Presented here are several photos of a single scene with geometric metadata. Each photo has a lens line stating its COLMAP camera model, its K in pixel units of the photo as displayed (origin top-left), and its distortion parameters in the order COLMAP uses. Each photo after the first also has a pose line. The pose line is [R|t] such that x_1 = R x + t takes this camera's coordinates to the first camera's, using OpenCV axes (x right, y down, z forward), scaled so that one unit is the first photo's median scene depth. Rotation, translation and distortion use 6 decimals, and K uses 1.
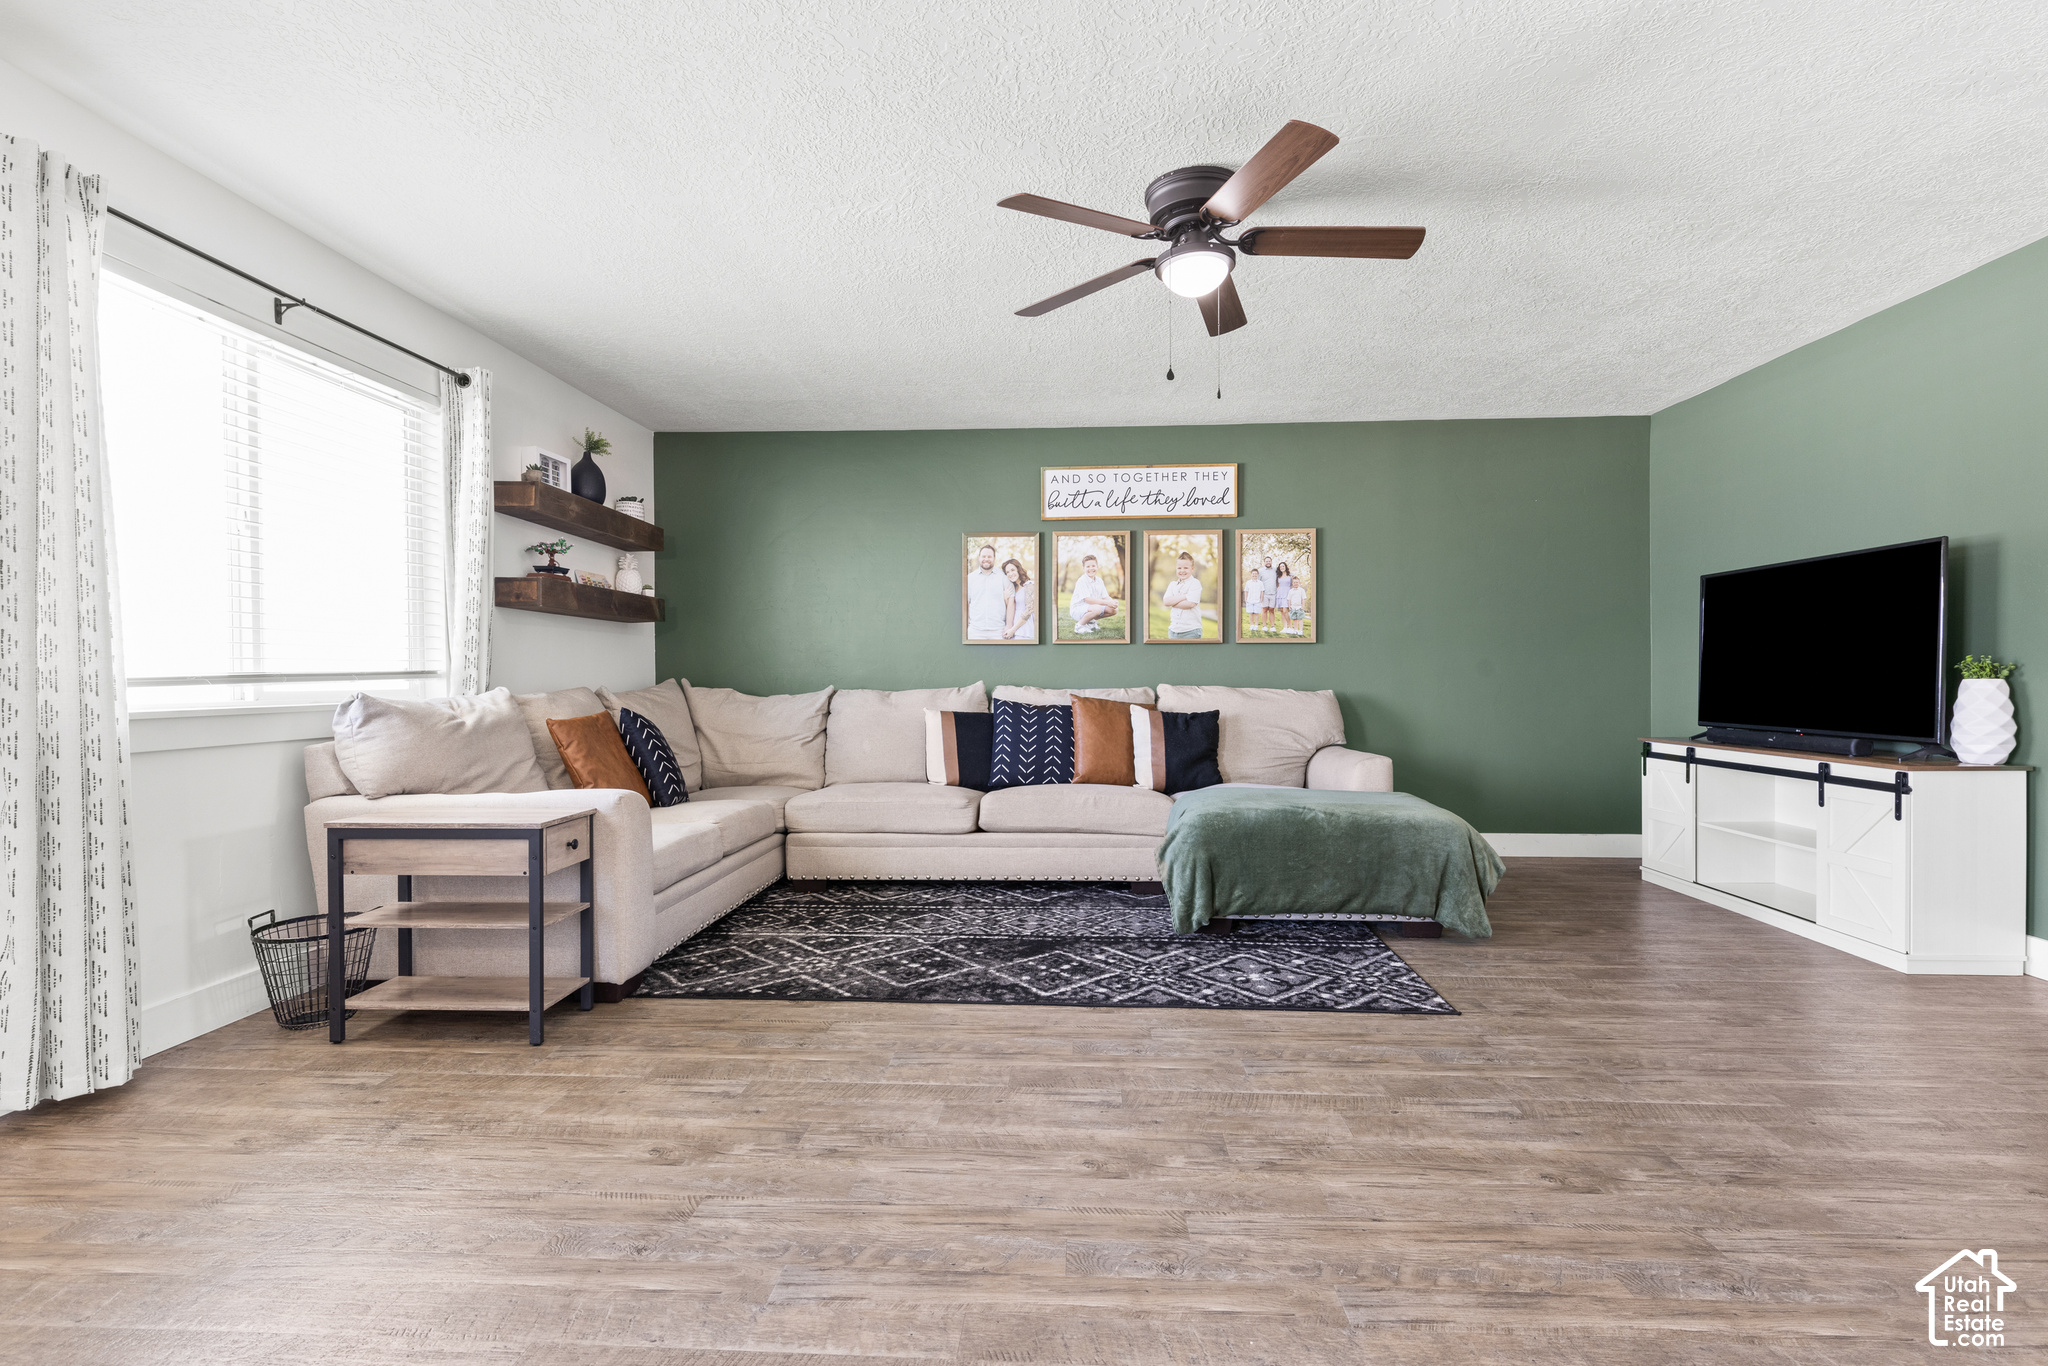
lens RADIAL K [[960.9, 0, 994.2], [0, 960.9, 682.1], [0, 0, 1]] dist [0.001433, 0.000605]
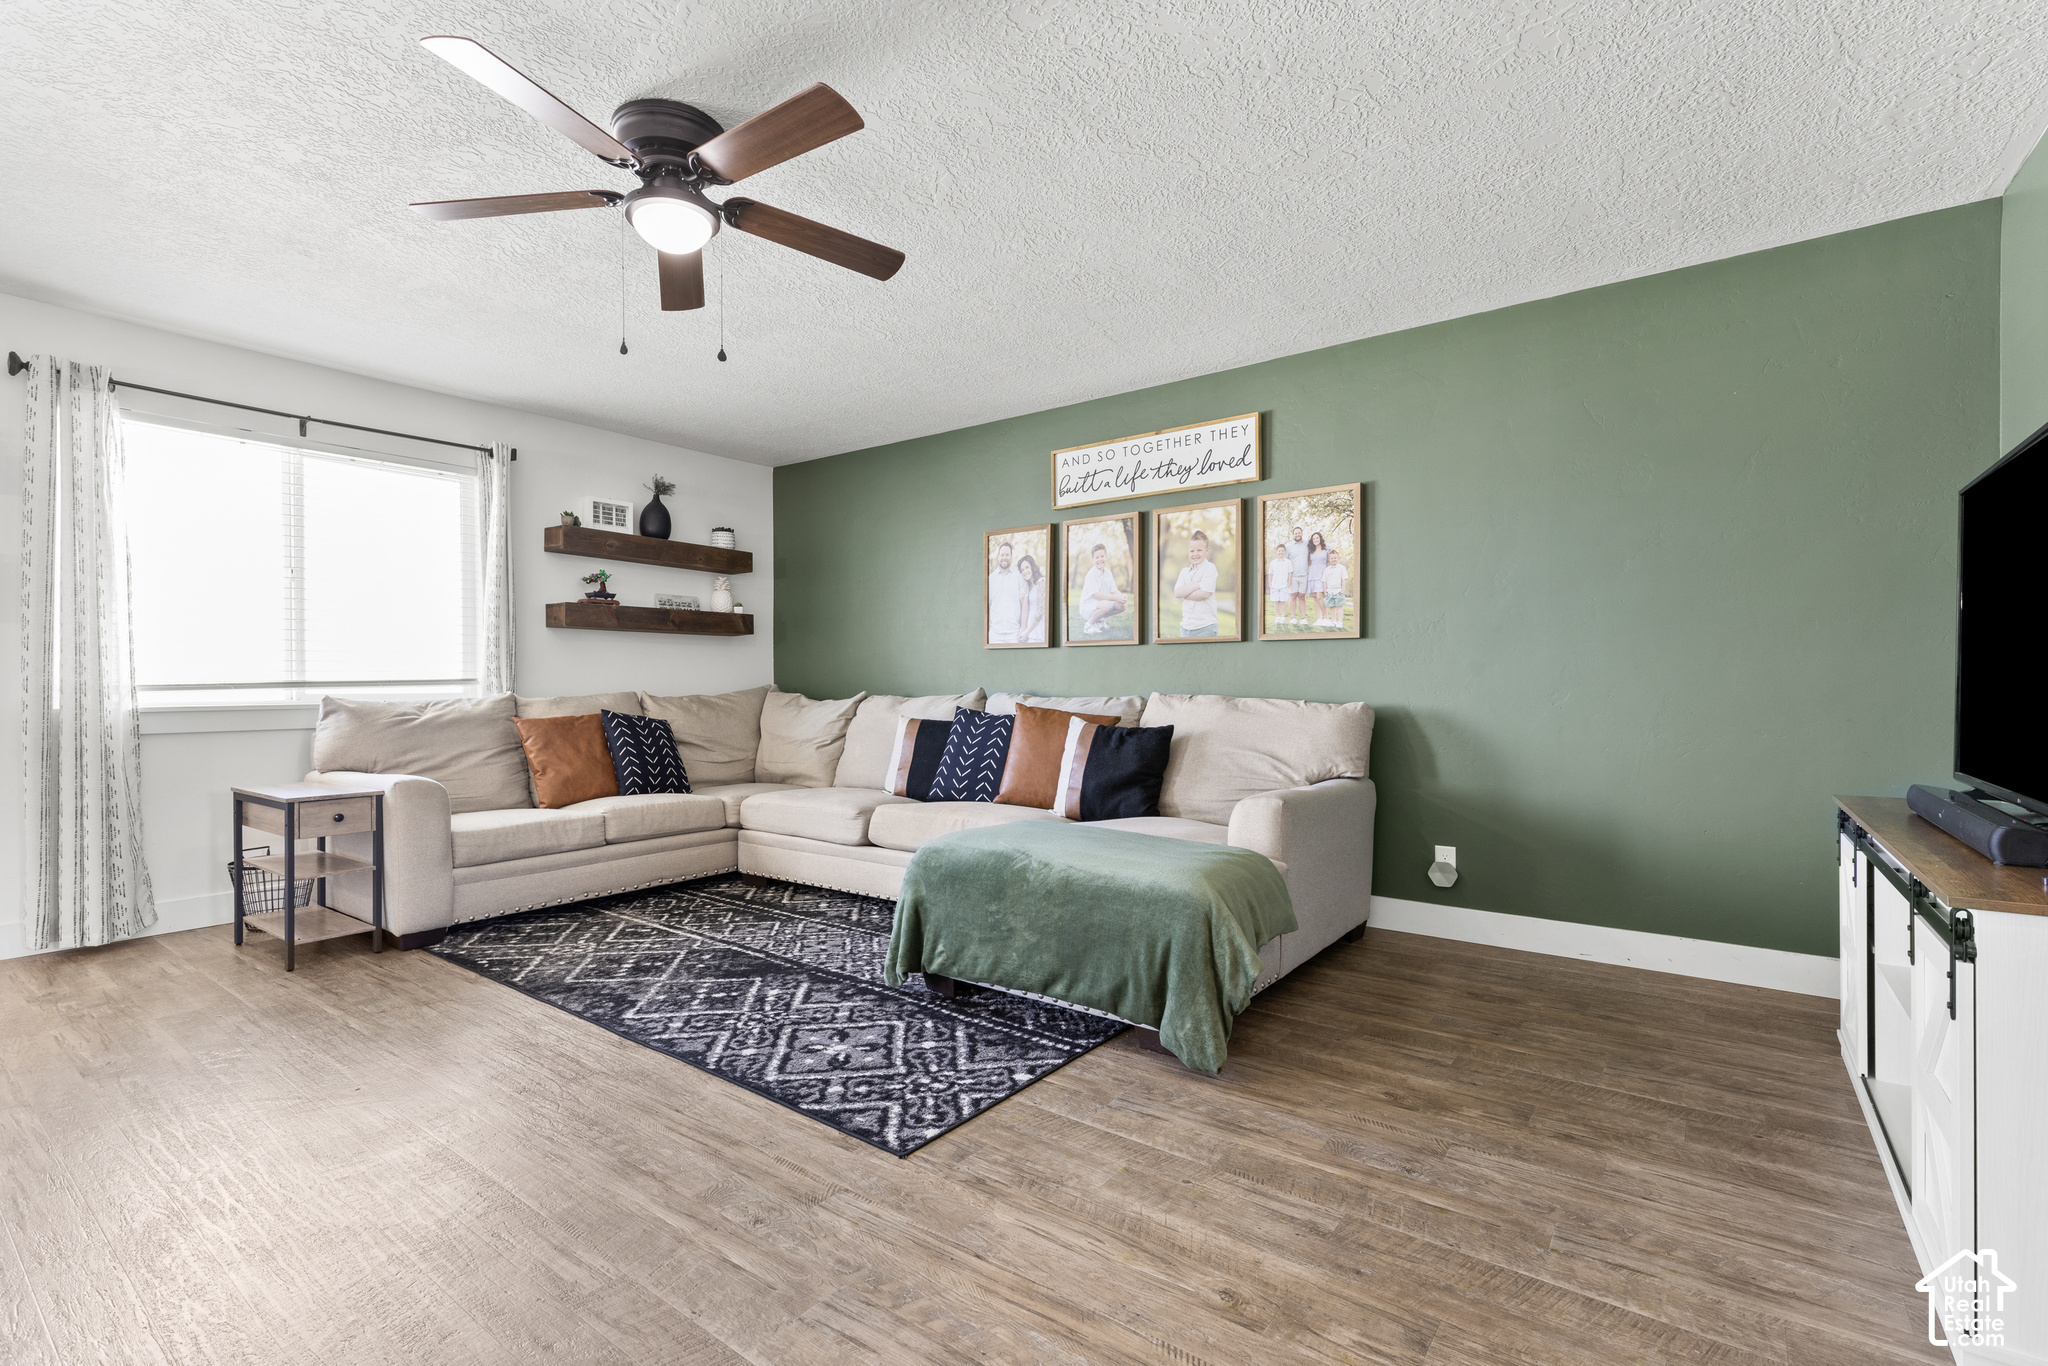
lens RADIAL K [[933.7, 0, 1024.0], [0, 933.7, 683.0], [0, 0, 1]] dist [0.003764, 0.000709]
pose [[0.826283, 0.000841, -0.563255, 0.690860], [-0.002801, 0.999993, -0.002615, -0.004556], [0.563248, 0.003738, 0.826279, 0.344574]]
